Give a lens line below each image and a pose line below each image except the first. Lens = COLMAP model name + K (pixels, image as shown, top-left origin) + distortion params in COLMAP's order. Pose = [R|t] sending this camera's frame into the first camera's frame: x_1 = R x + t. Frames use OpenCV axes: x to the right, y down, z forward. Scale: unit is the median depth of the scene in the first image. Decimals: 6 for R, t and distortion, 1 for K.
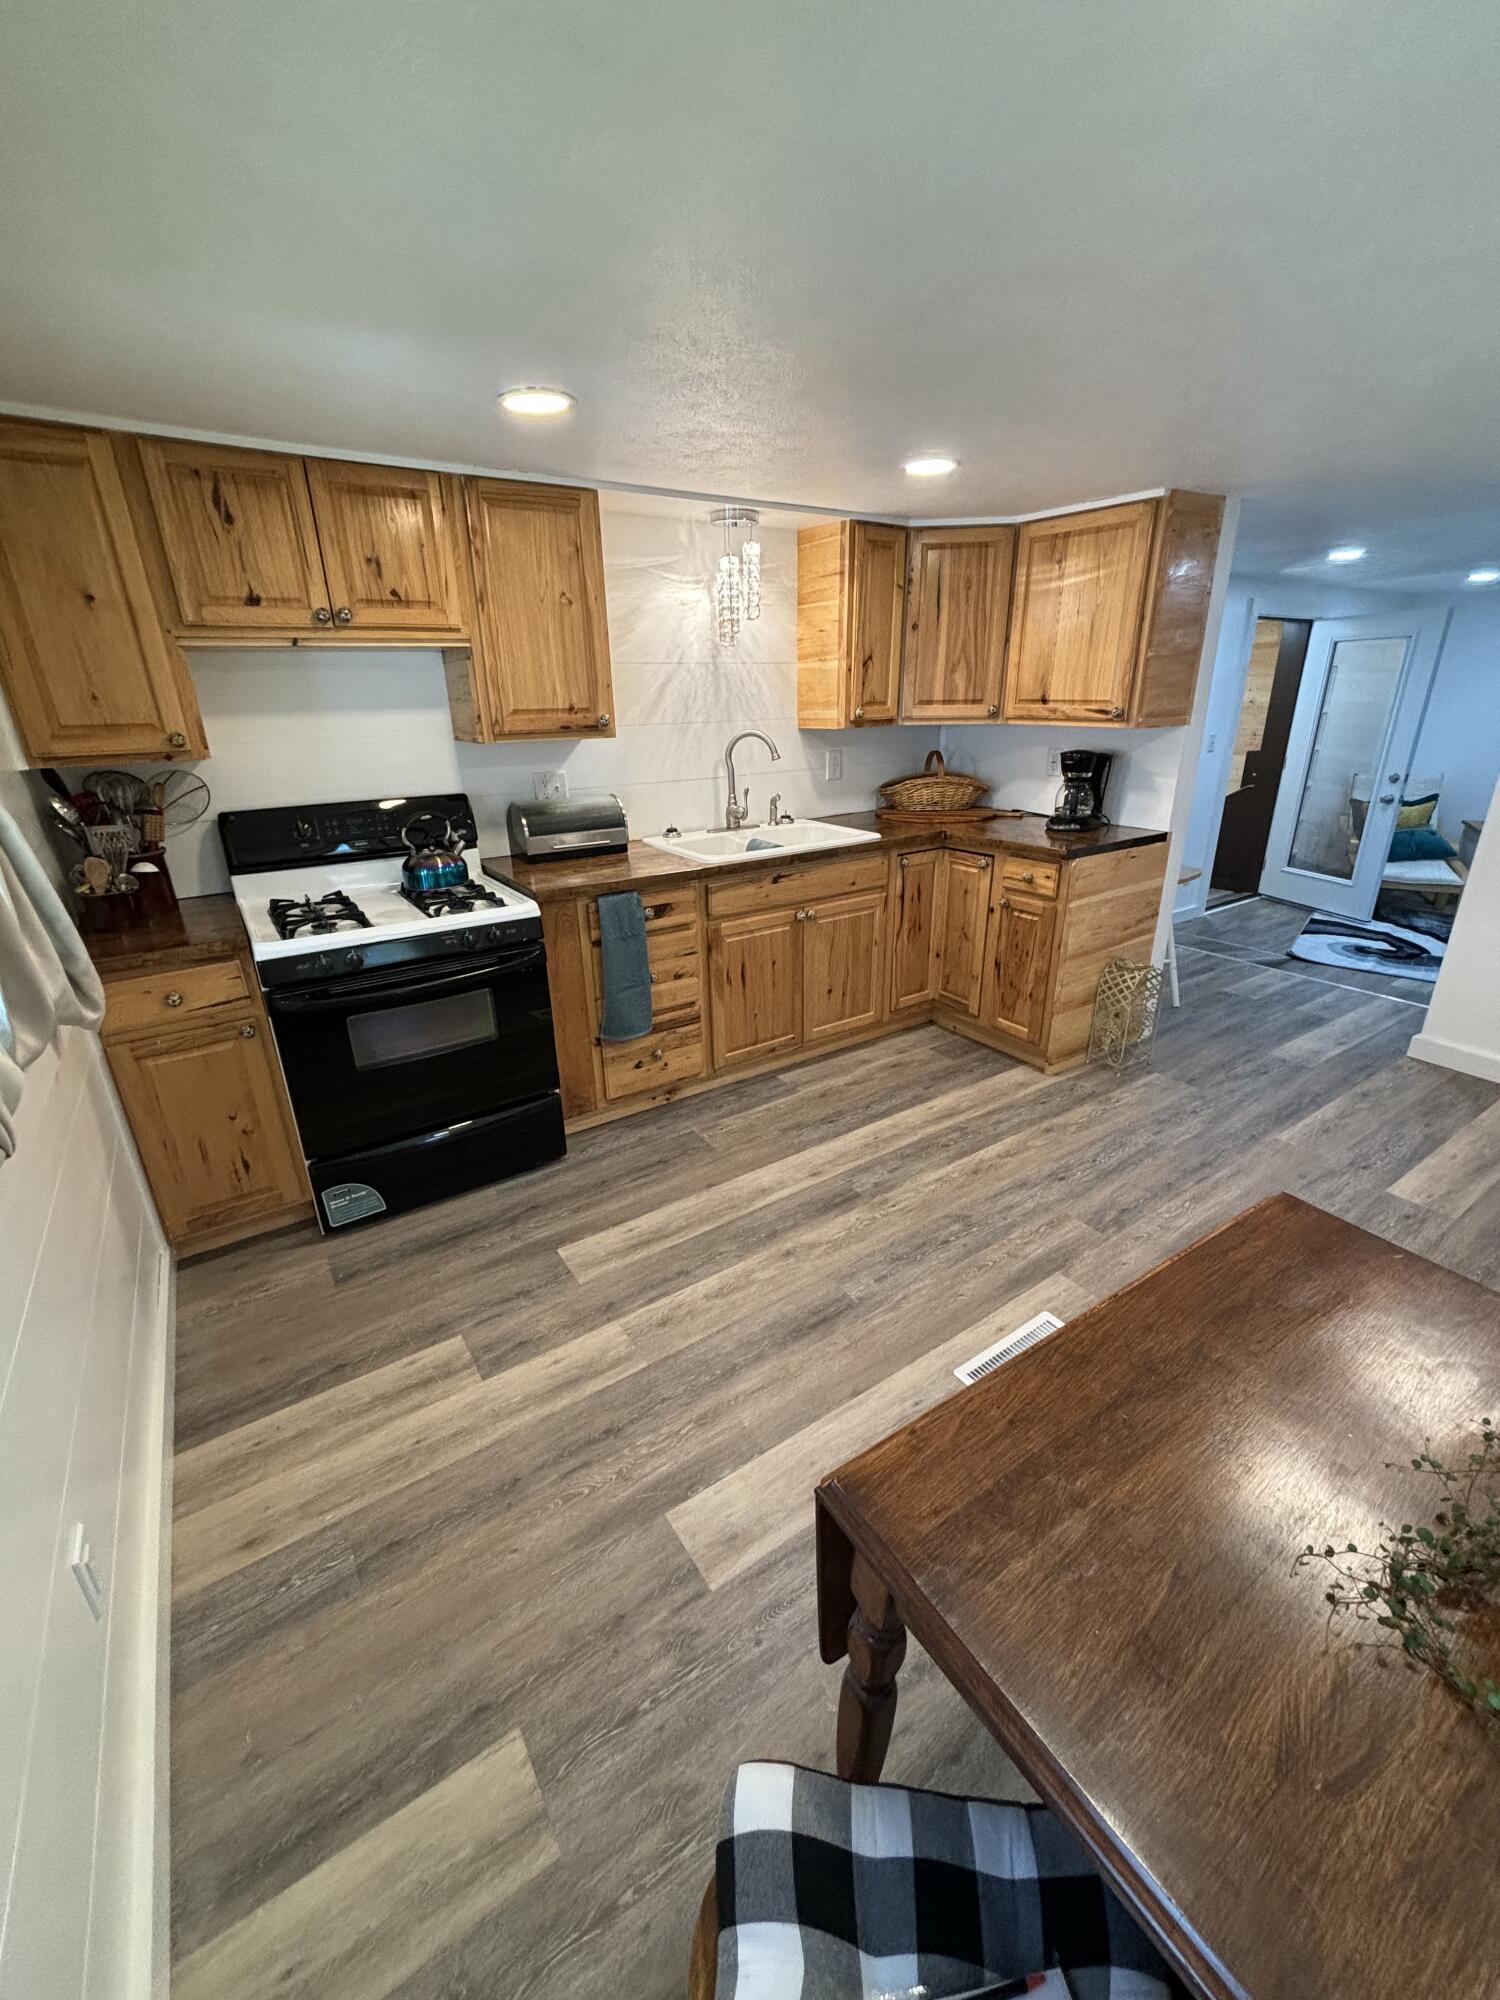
lens RADIAL K [[808.3, 0, 755.7], [0, 808.3, 1004.6], [0, 0, 1]] dist [0.011998, -0.000101]
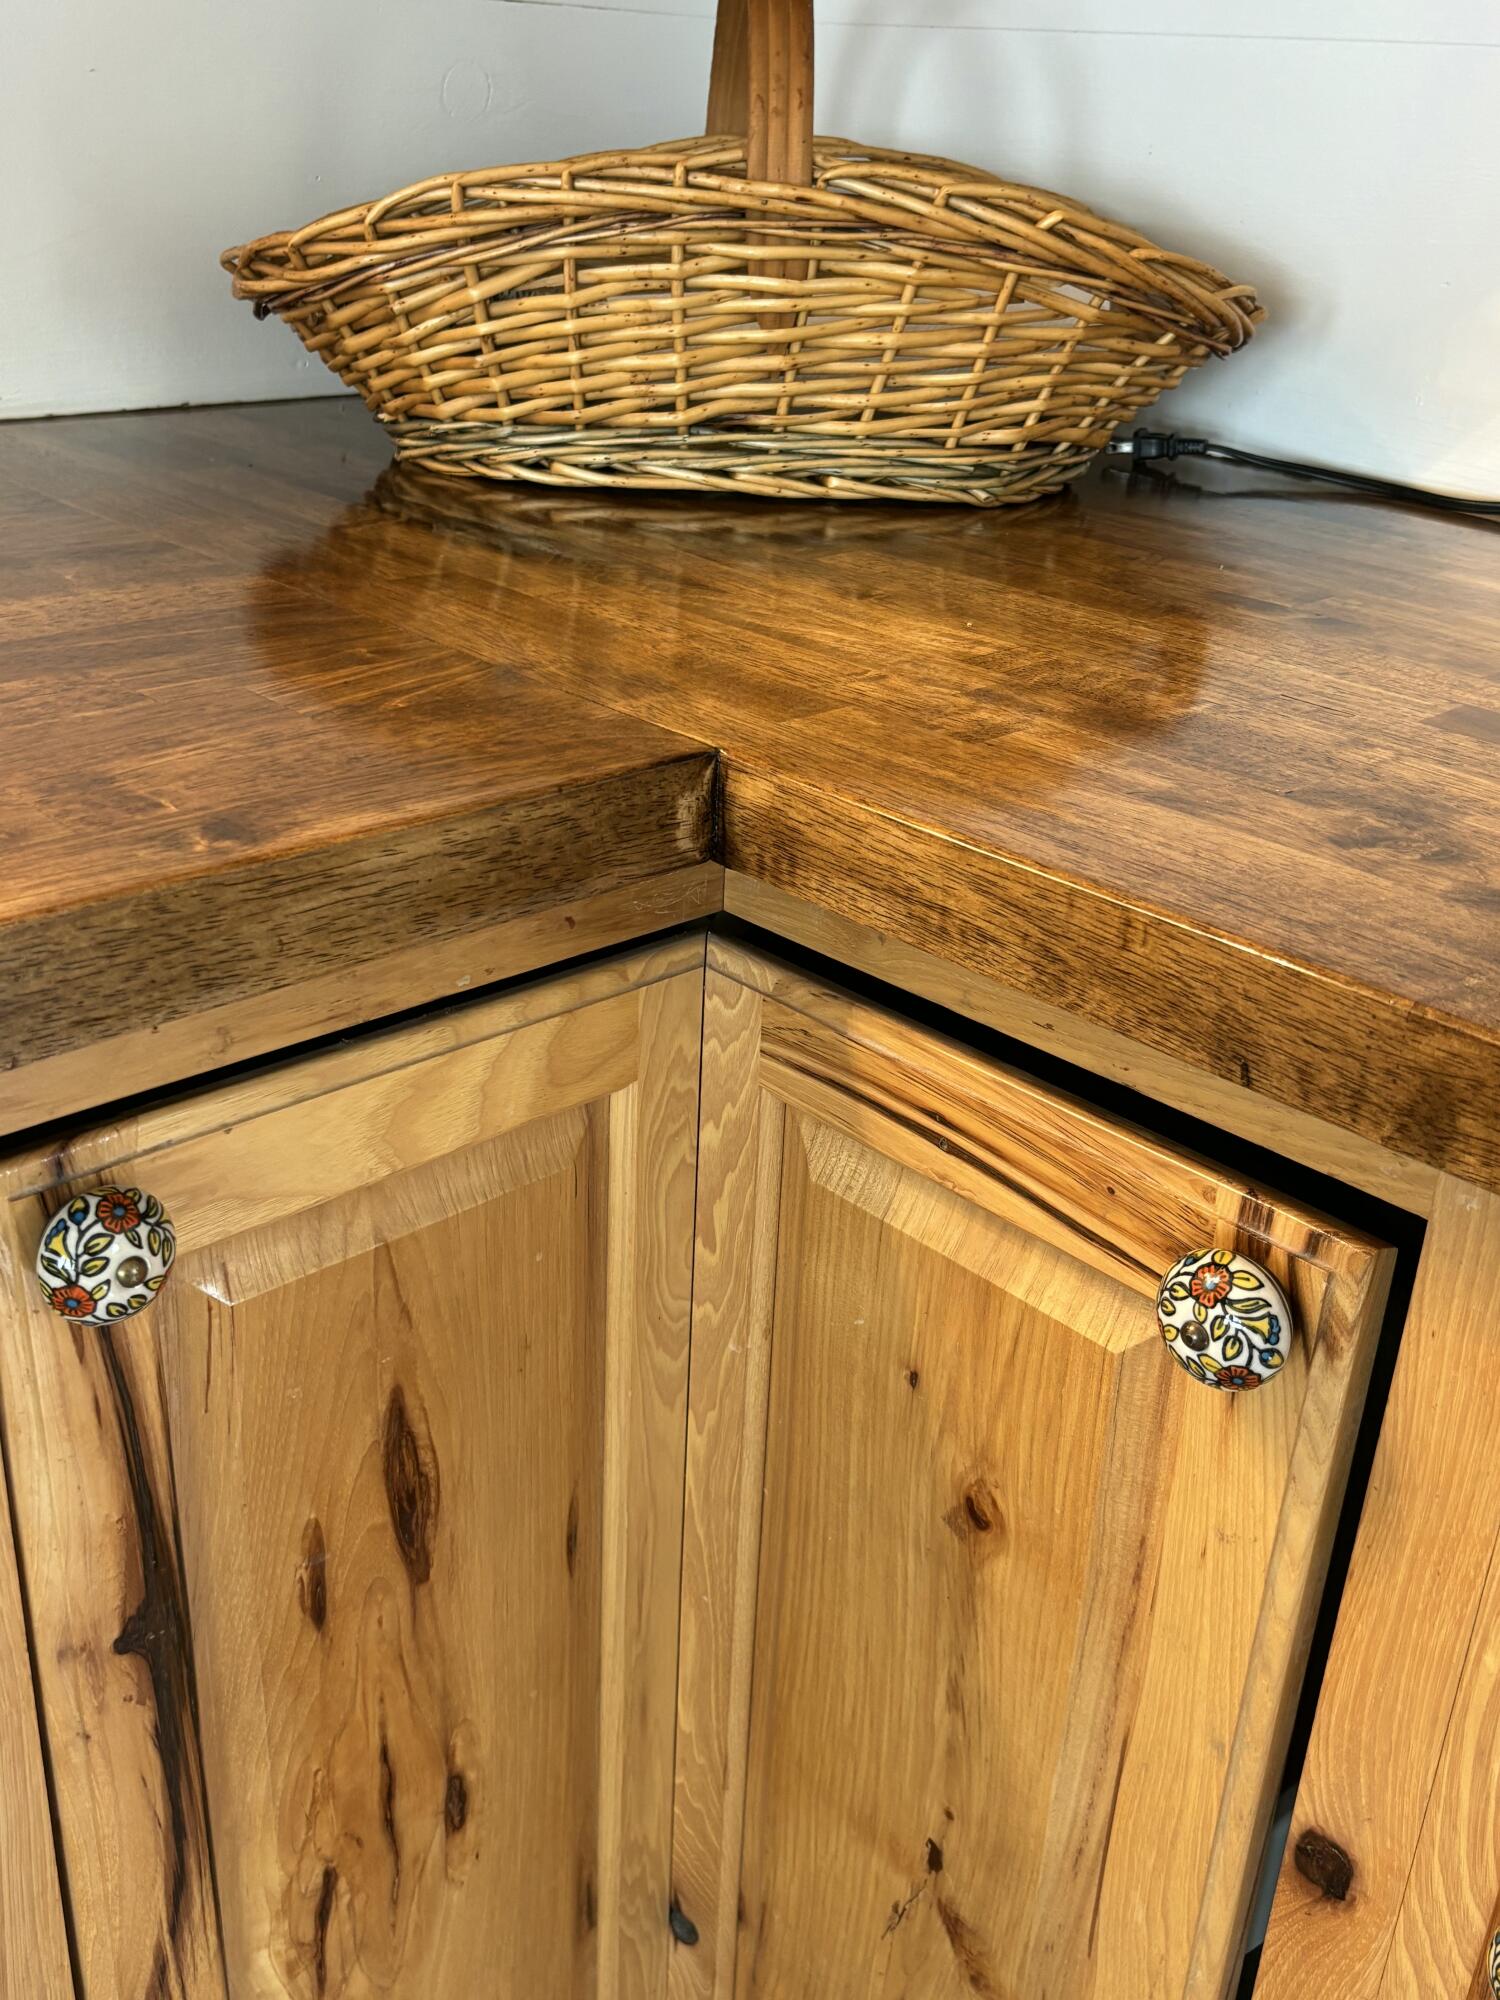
lens RADIAL K [[1910.3, 0, 750.0], [0, 1910.3, 1000.0], [0, 0, 1]] dist [0.009715, 0.004435]
pose [[0.984164, -0.021957, 0.175893, 0.288266], [0.010772, 0.997873, 0.064299, -0.282814], [-0.176931, -0.061386, 0.982307, 1.148510]]
